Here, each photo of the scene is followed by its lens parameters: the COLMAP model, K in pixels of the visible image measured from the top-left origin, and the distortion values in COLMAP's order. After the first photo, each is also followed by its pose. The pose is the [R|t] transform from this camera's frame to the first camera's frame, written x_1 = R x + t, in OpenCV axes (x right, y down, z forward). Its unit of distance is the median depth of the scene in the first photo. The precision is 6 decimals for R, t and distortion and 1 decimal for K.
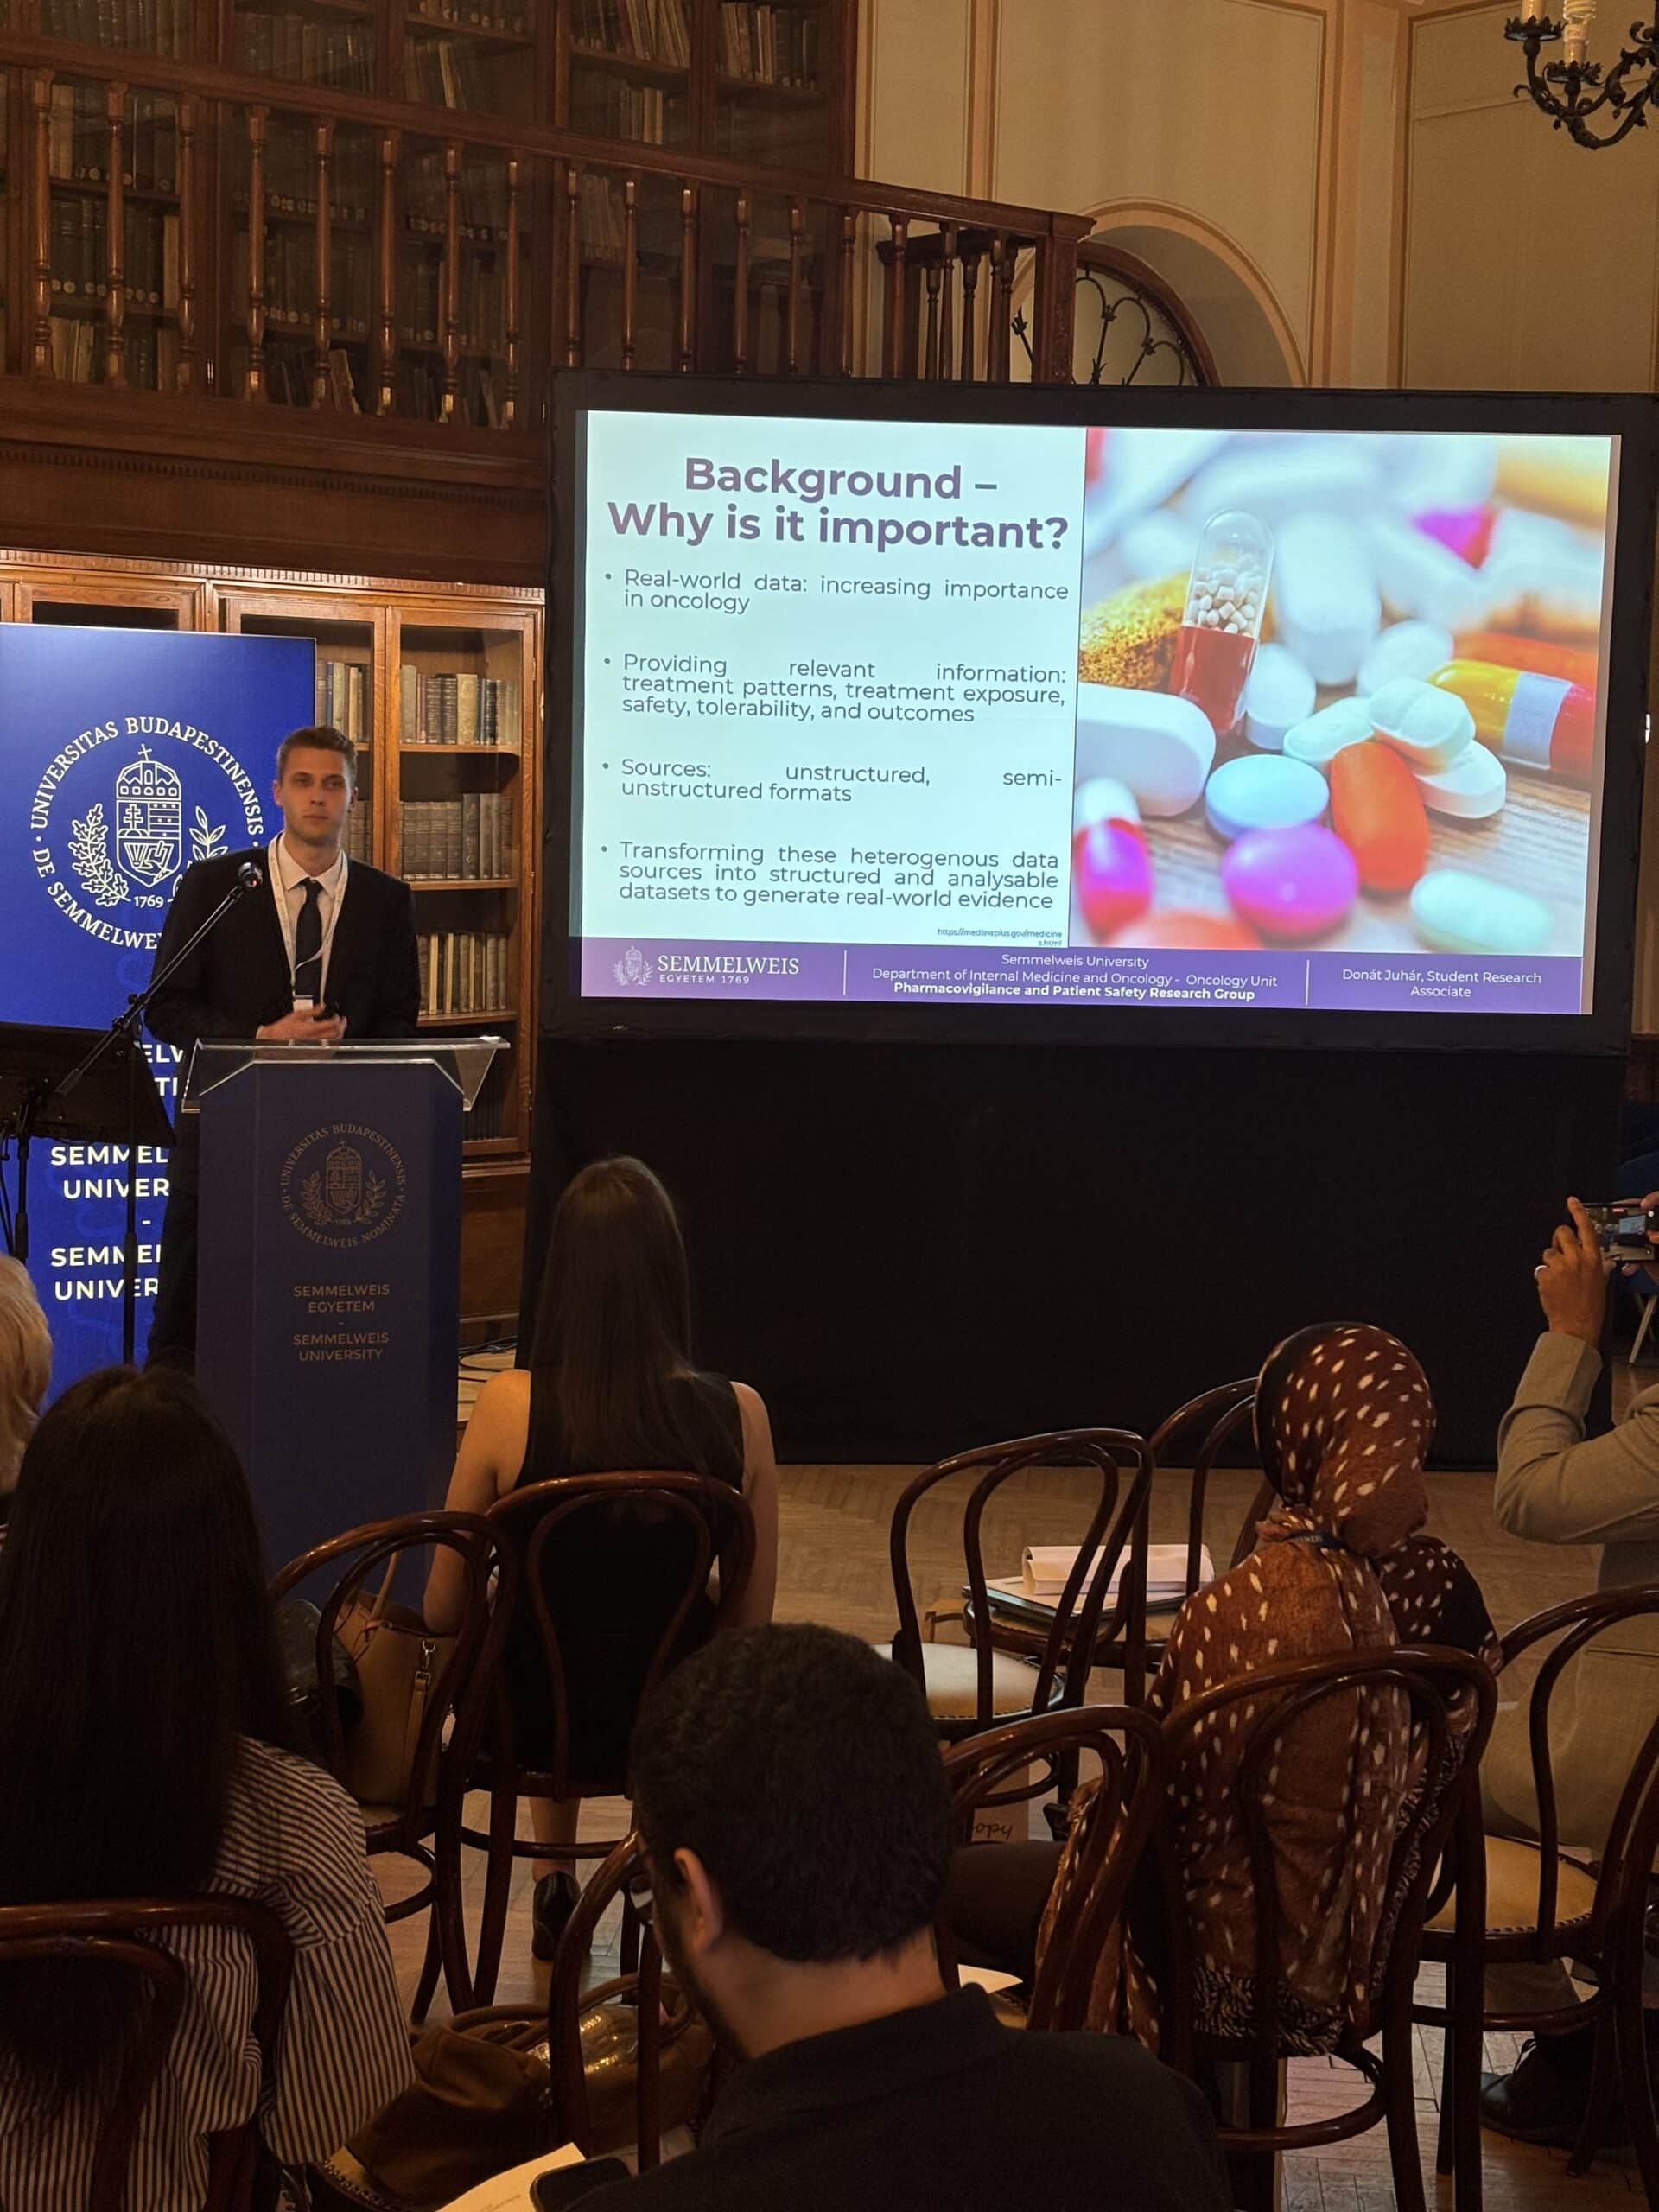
lens RADIAL K [[3202.2, 0, 835.7], [0, 3202.2, 1054.2], [0, 0, 1]] dist [0.081441, 0.010866]
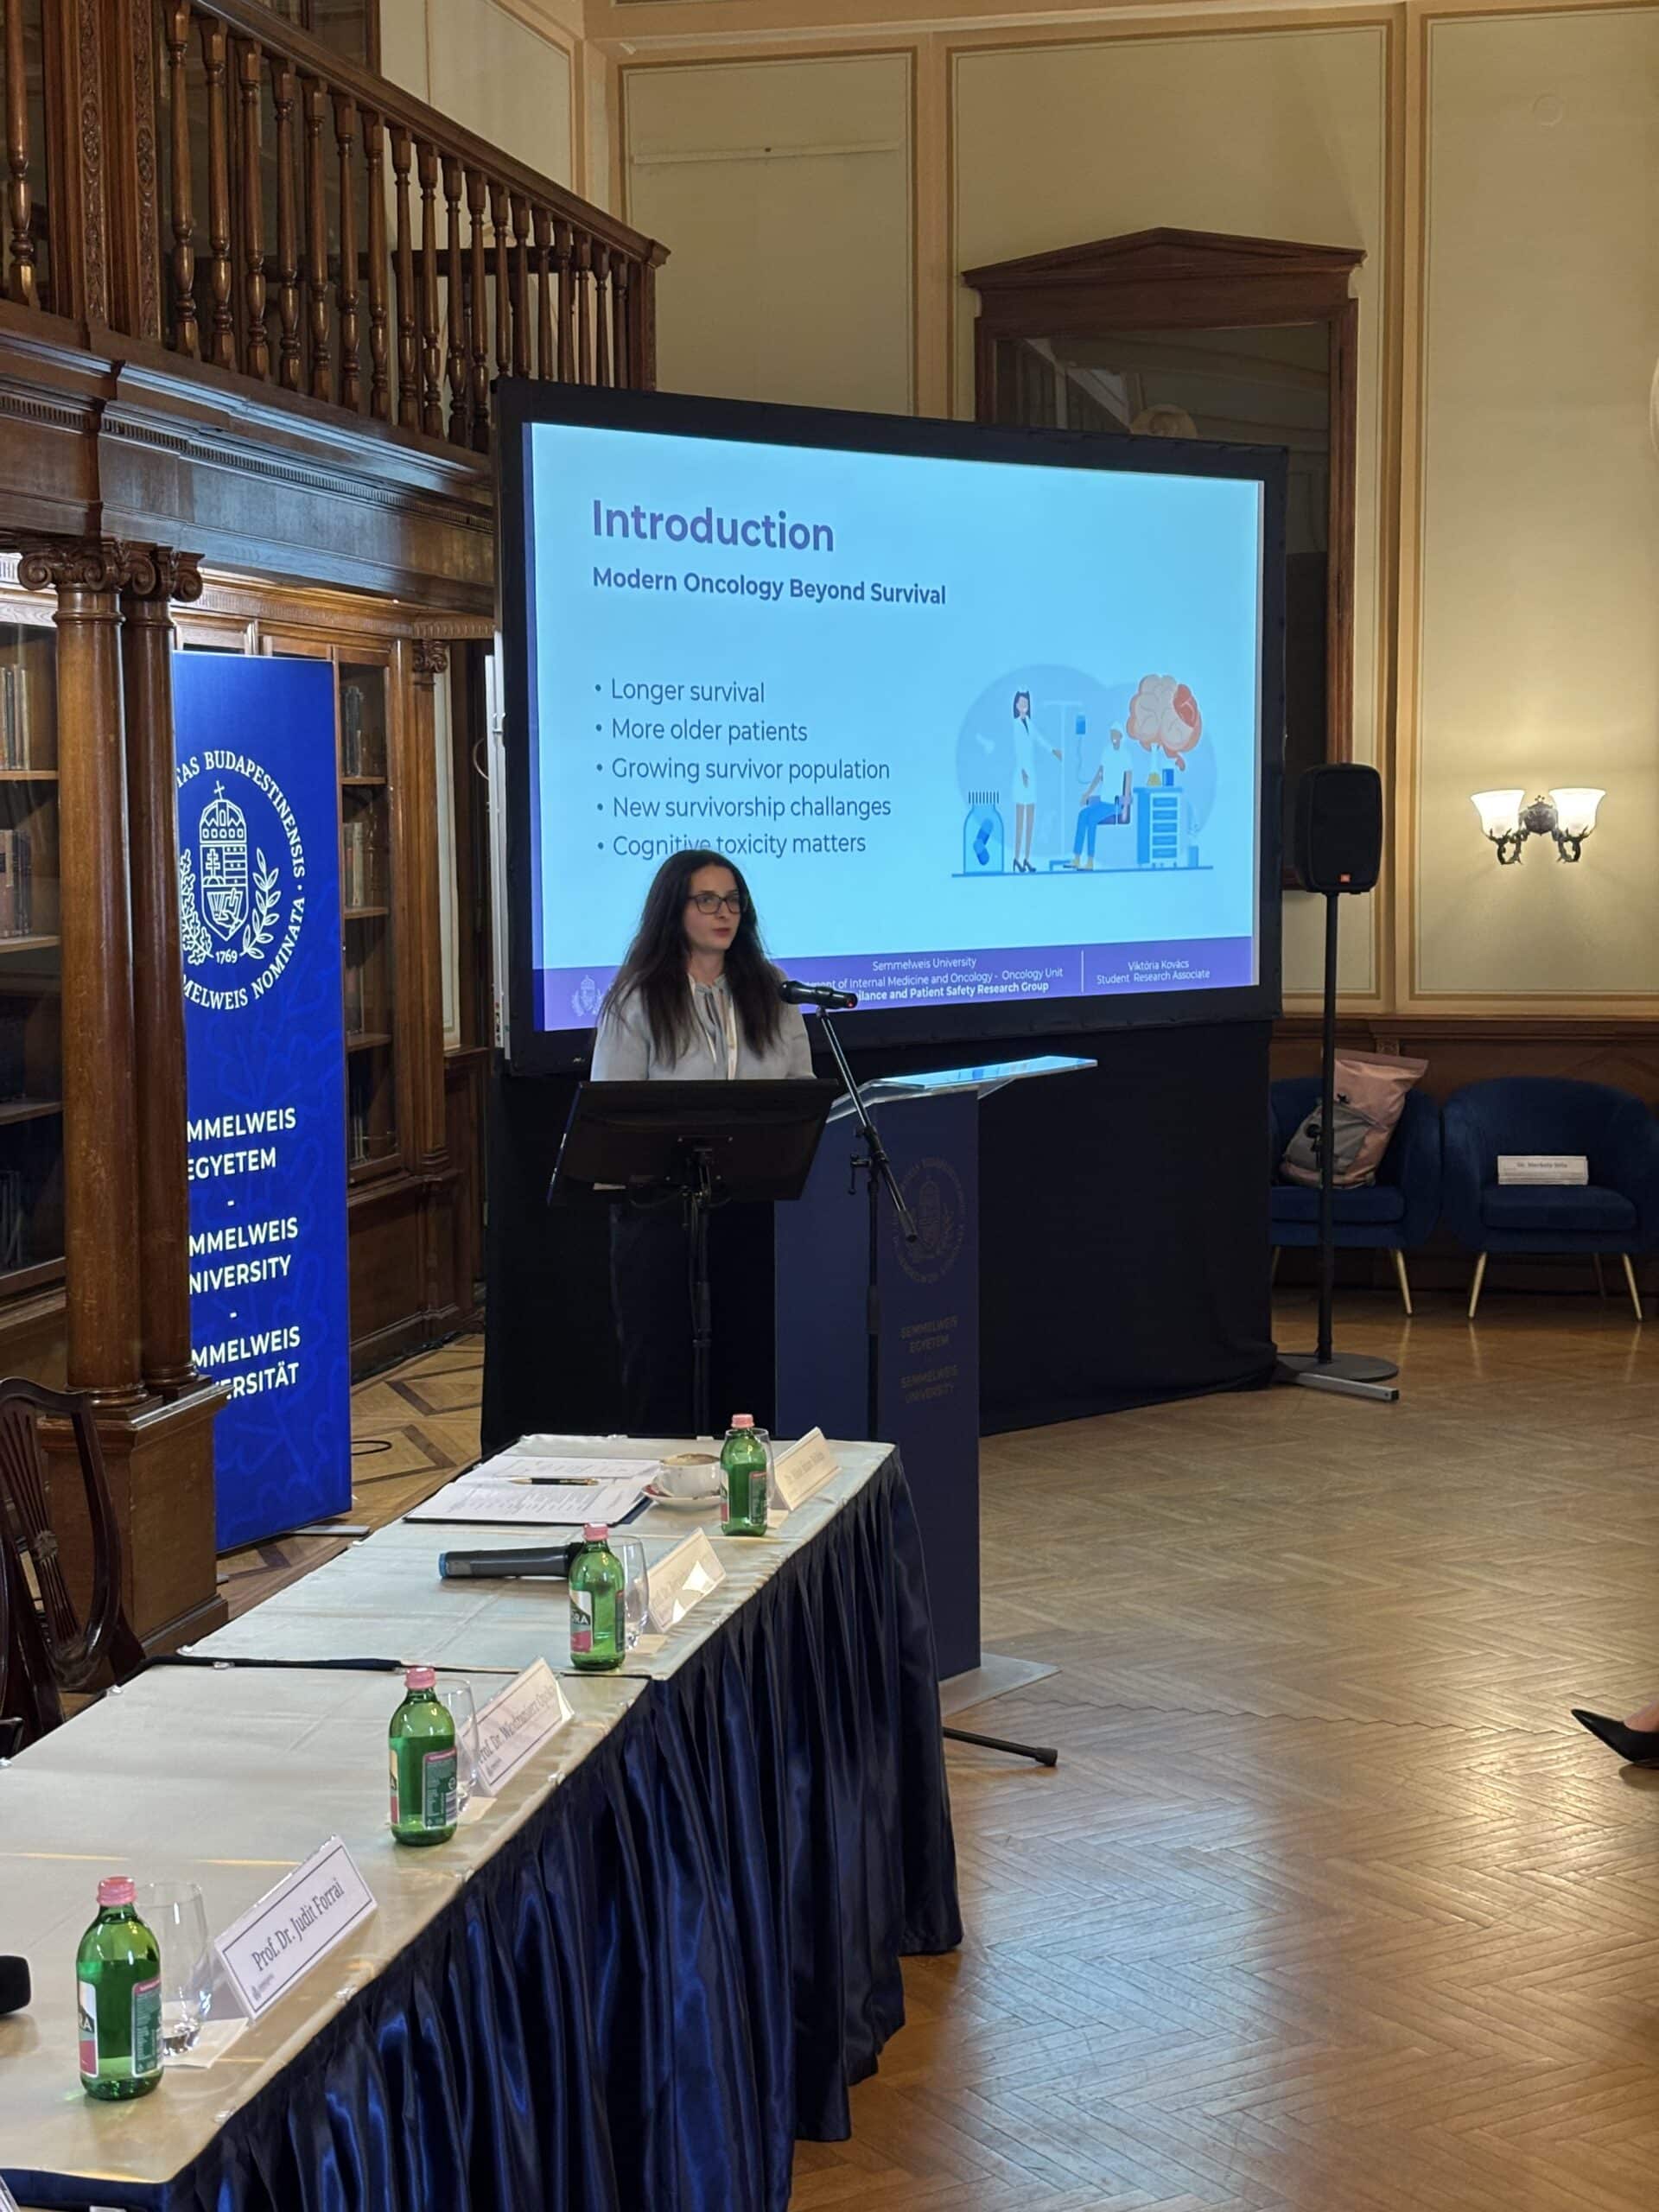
lens RADIAL K [[3299.7, 0, 764.1], [0, 3299.7, 1106.9], [0, 0, 1]] dist [0.052641, -0.035115]
pose [[0.800488, -0.087094, 0.592987, -0.643736], [0.084634, 0.995897, 0.032022, -0.022668], [-0.593343, 0.024553, 0.804575, 0.172009]]
